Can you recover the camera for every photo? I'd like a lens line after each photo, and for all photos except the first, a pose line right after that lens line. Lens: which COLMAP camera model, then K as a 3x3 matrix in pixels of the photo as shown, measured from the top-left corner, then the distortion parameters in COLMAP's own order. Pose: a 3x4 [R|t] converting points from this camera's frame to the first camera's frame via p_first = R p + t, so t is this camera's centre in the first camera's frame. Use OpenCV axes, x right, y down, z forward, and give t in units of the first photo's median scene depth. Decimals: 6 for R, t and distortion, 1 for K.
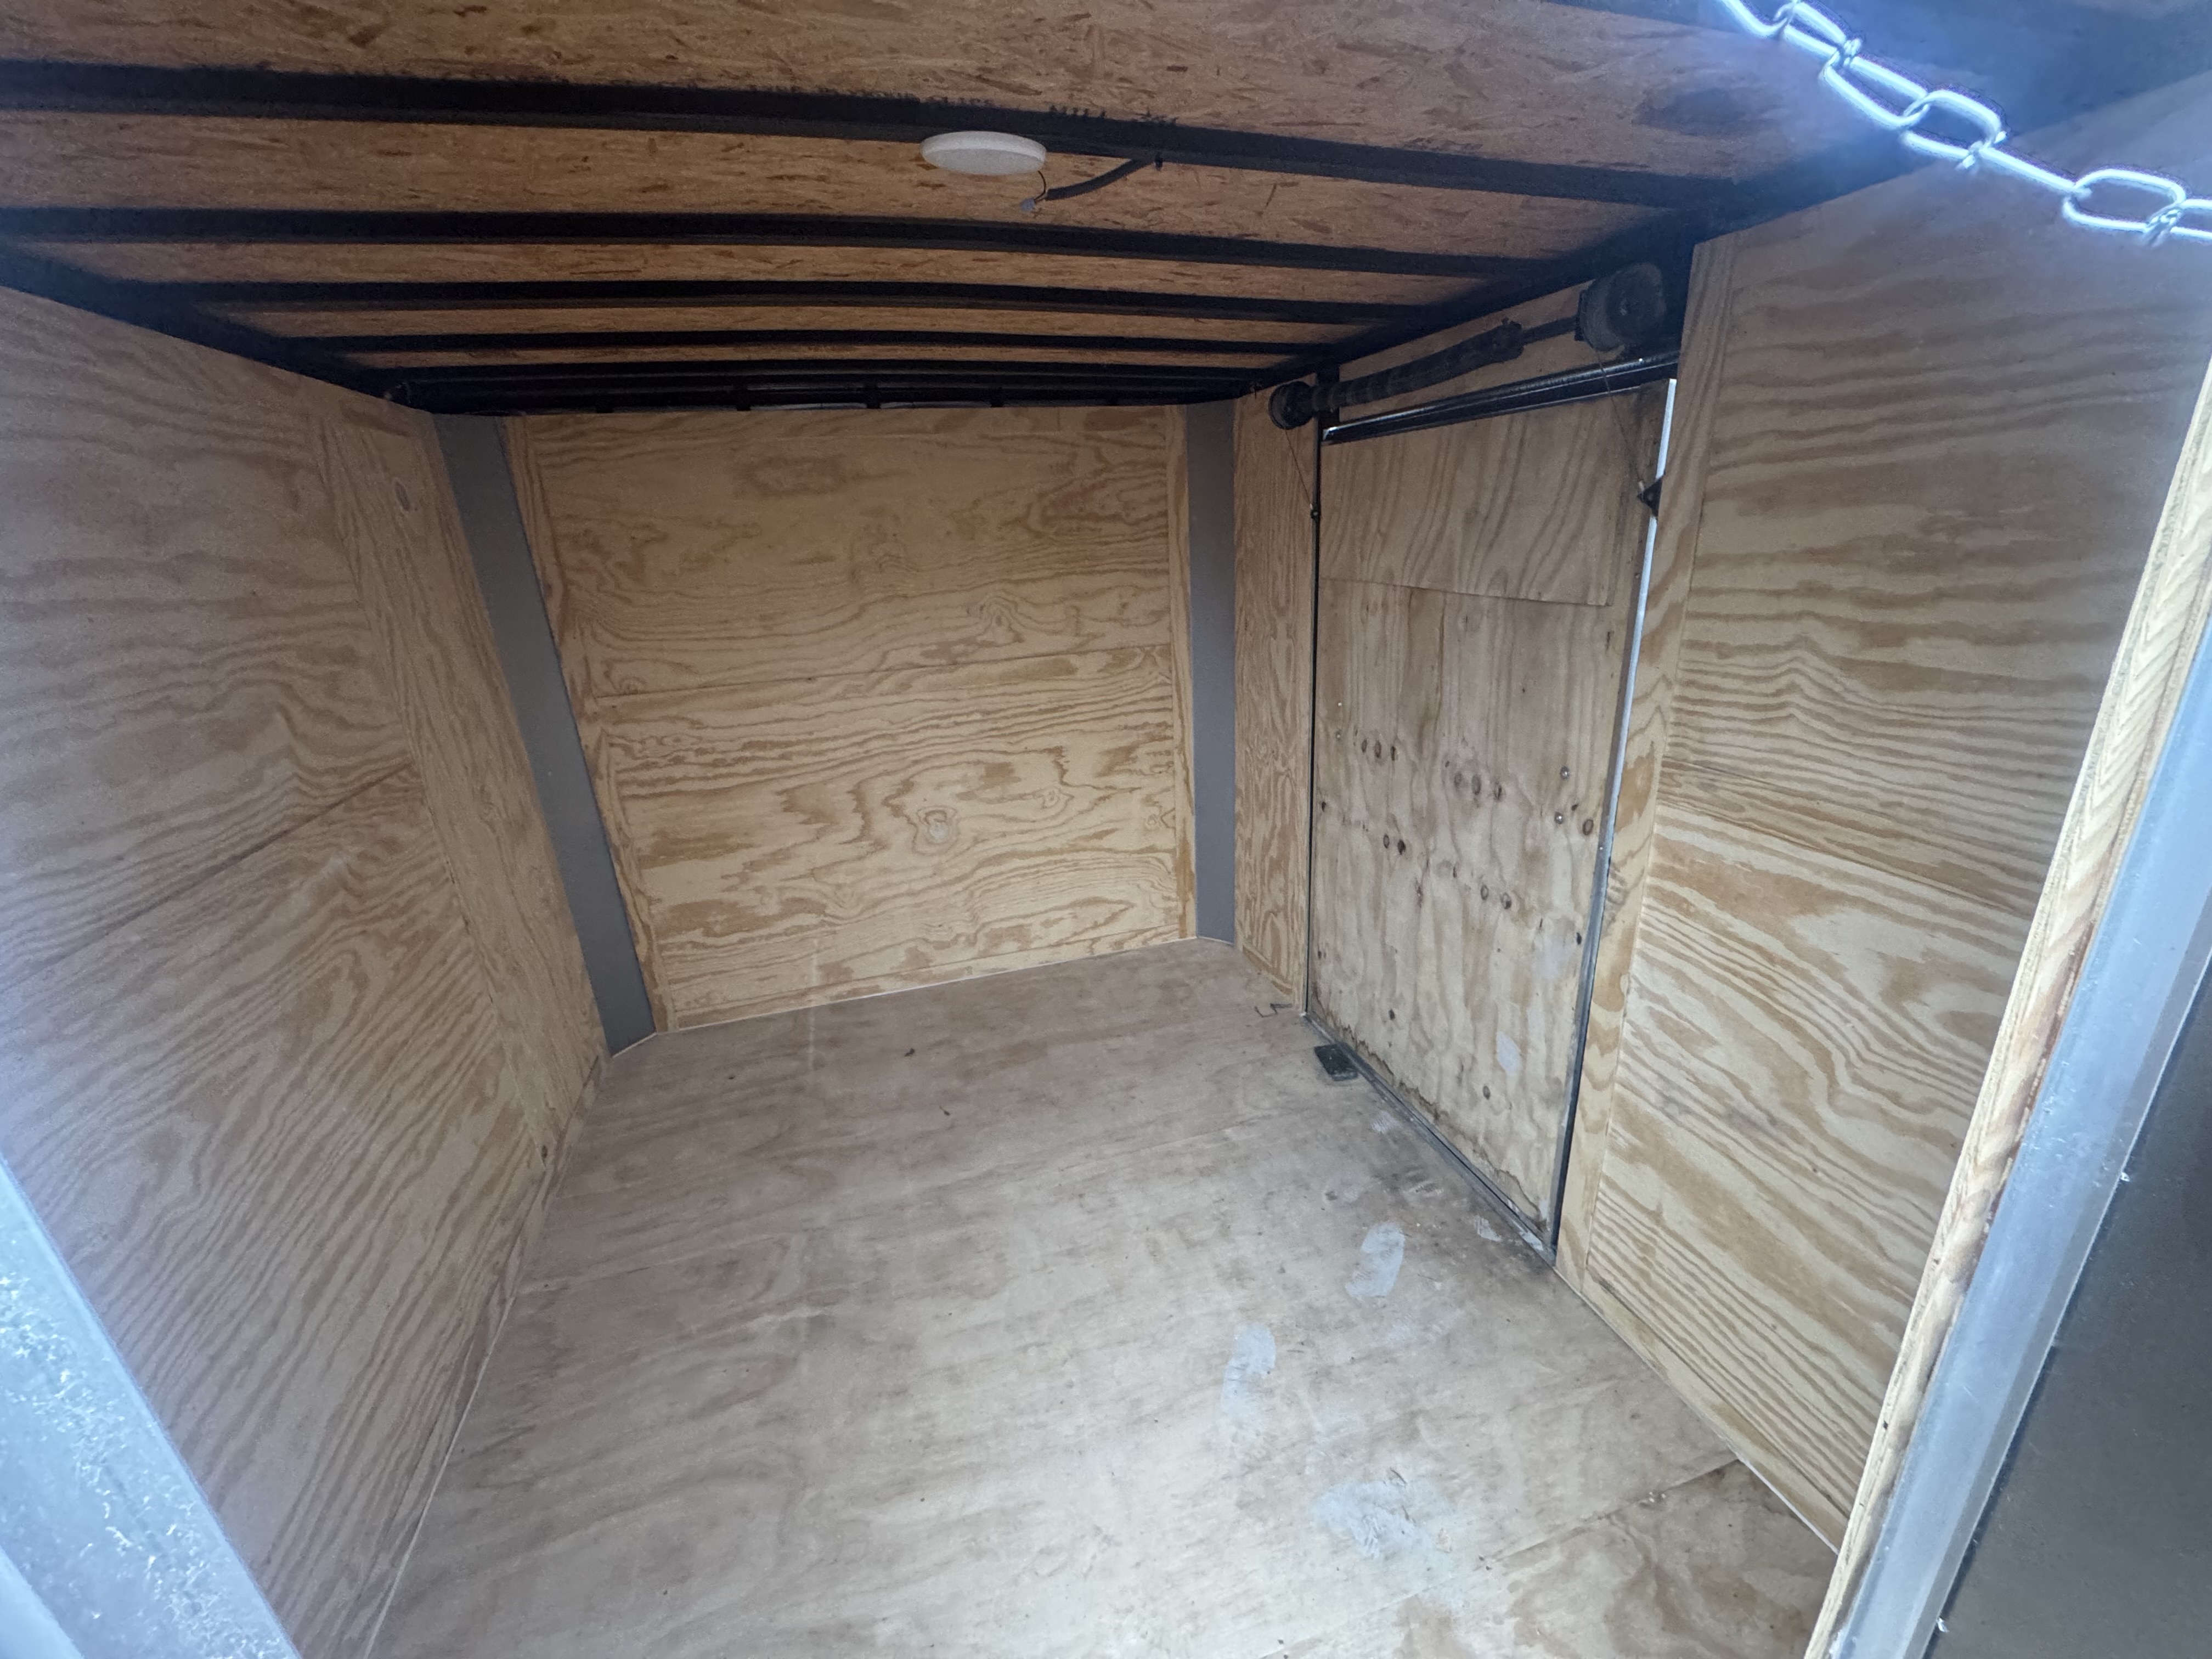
lens RADIAL K [[873.9, 0, 1112.2], [0, 873.9, 830.6], [0, 0, 1]] dist [-0.008835, -0.000008]
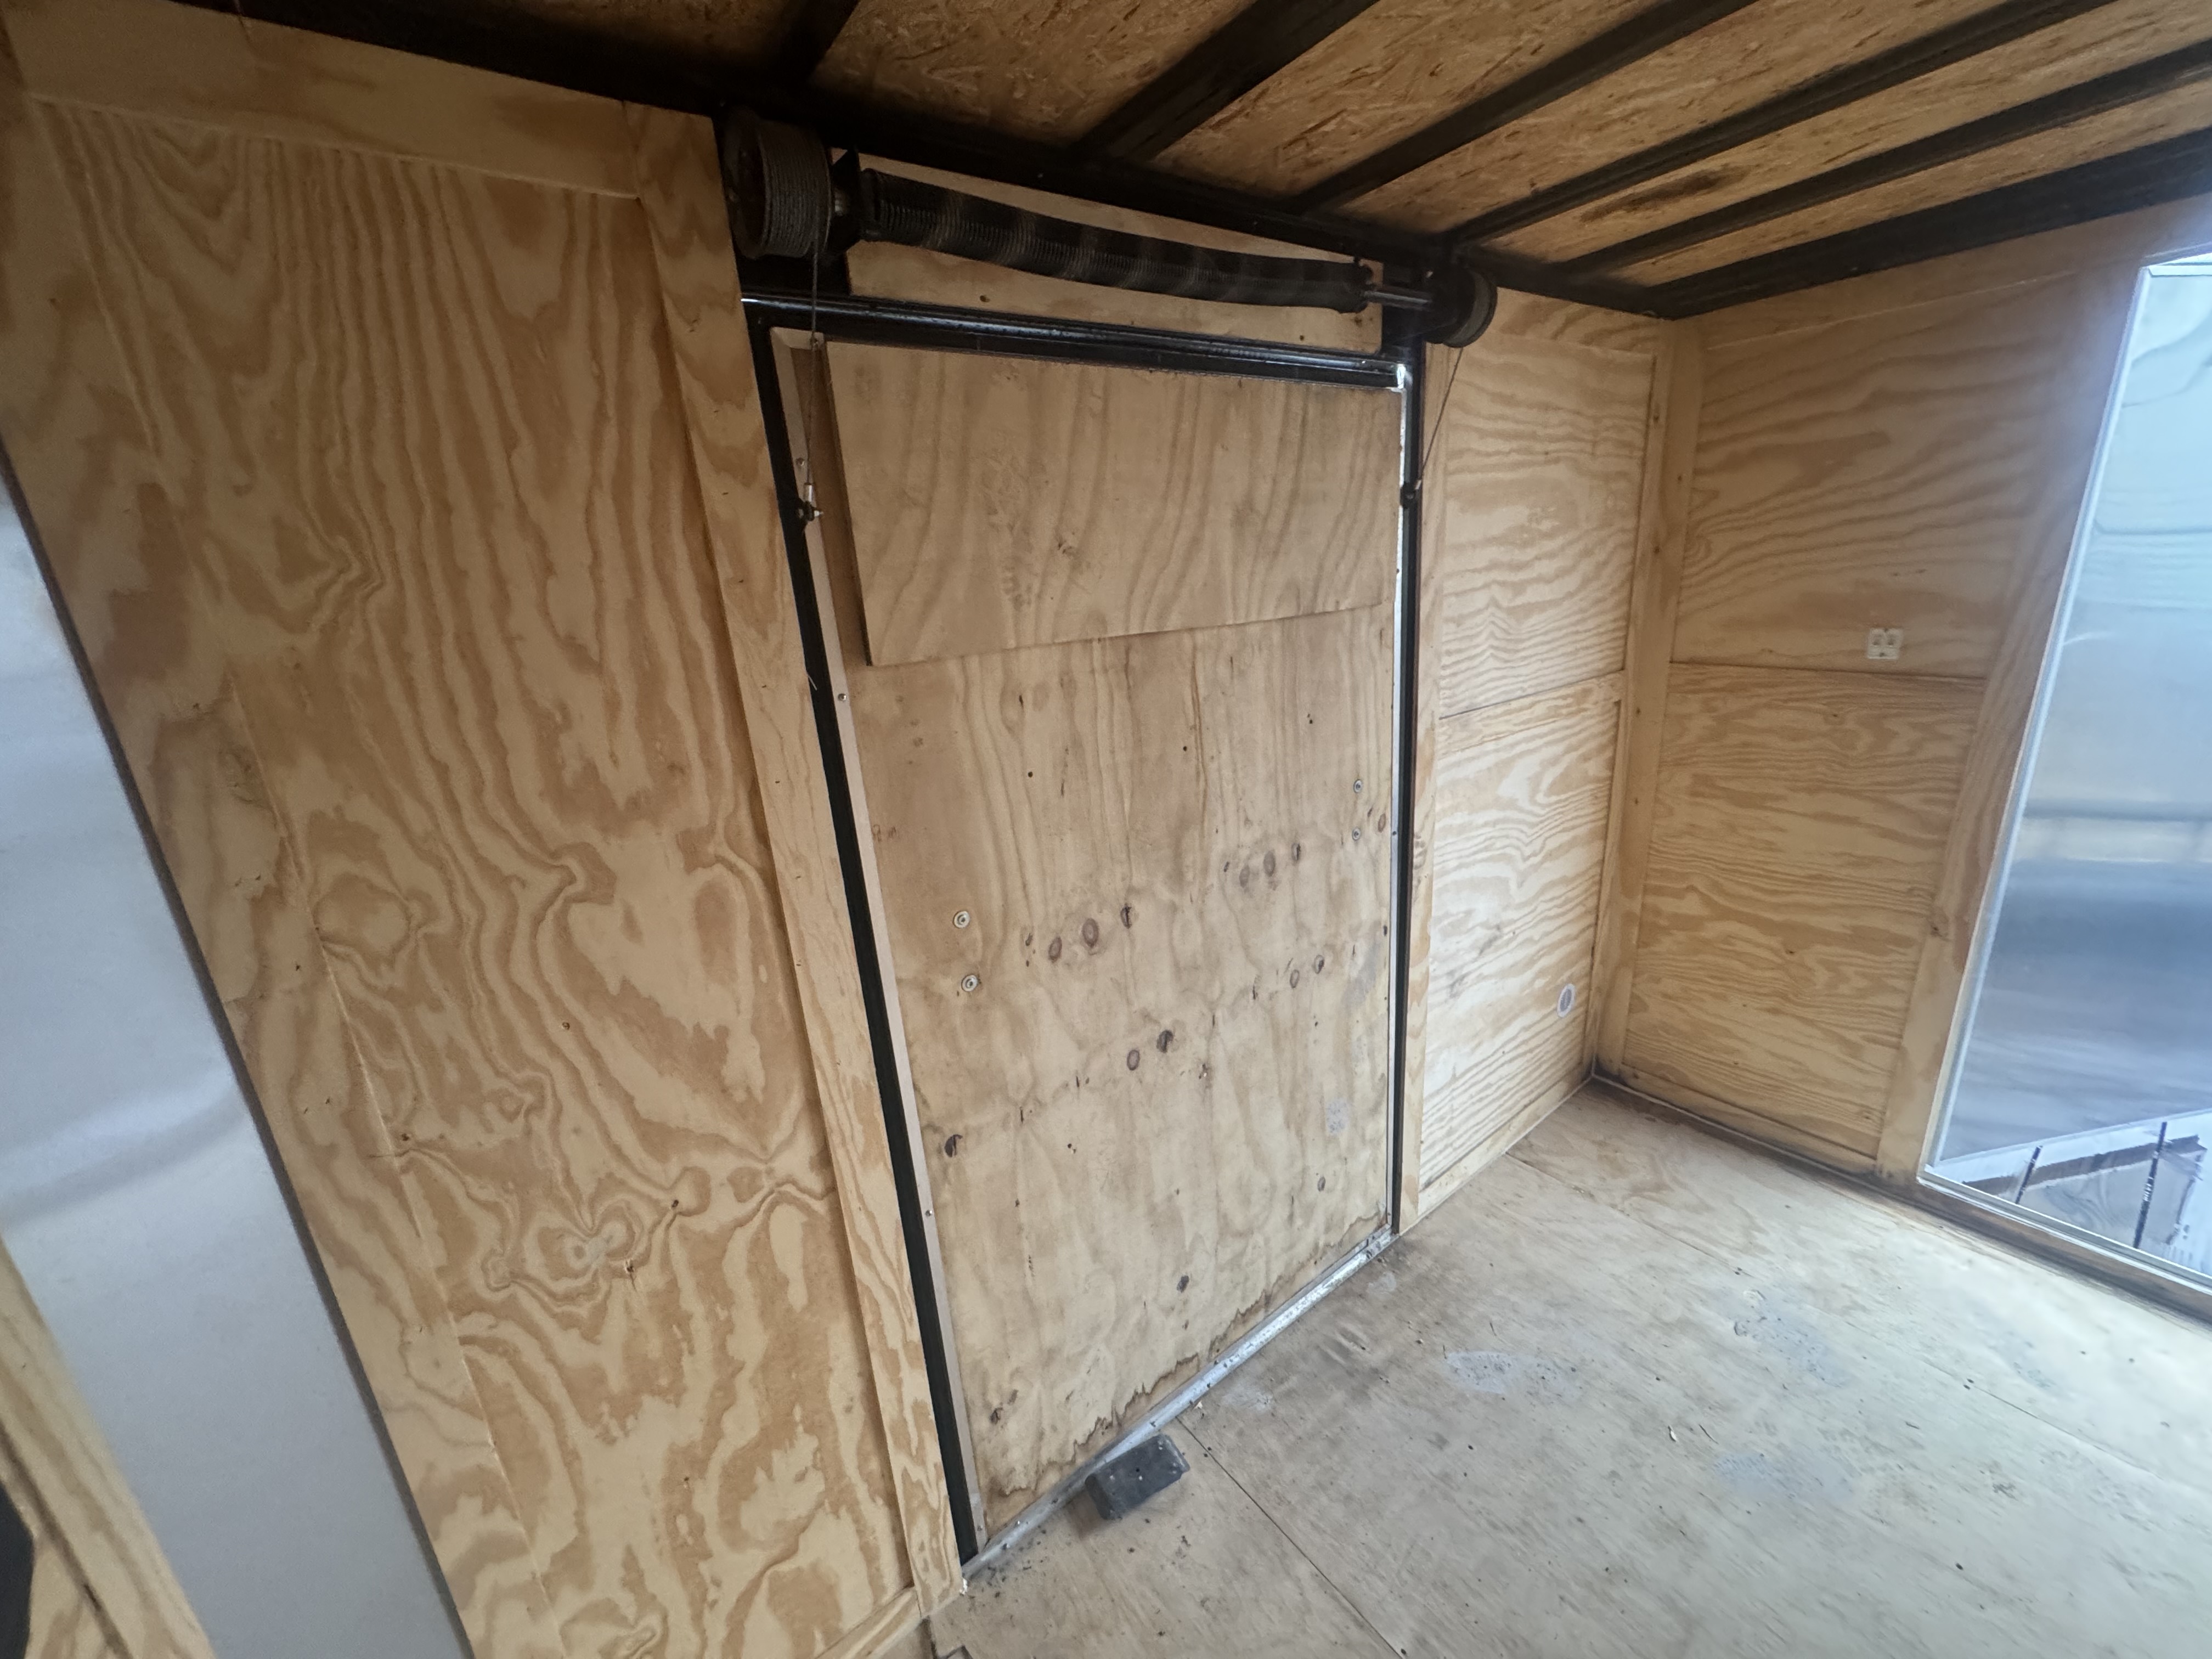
lens RADIAL K [[873.9, 0, 1104.6], [0, 873.9, 826.4], [0, 0, 1]] dist [-0.008835, -0.000008]
pose [[-0.334913, -0.191882, 0.922504, -0.235500], [0.399195, 0.857944, 0.323380, -0.384299], [-0.853508, 0.476564, -0.210739, 1.257834]]
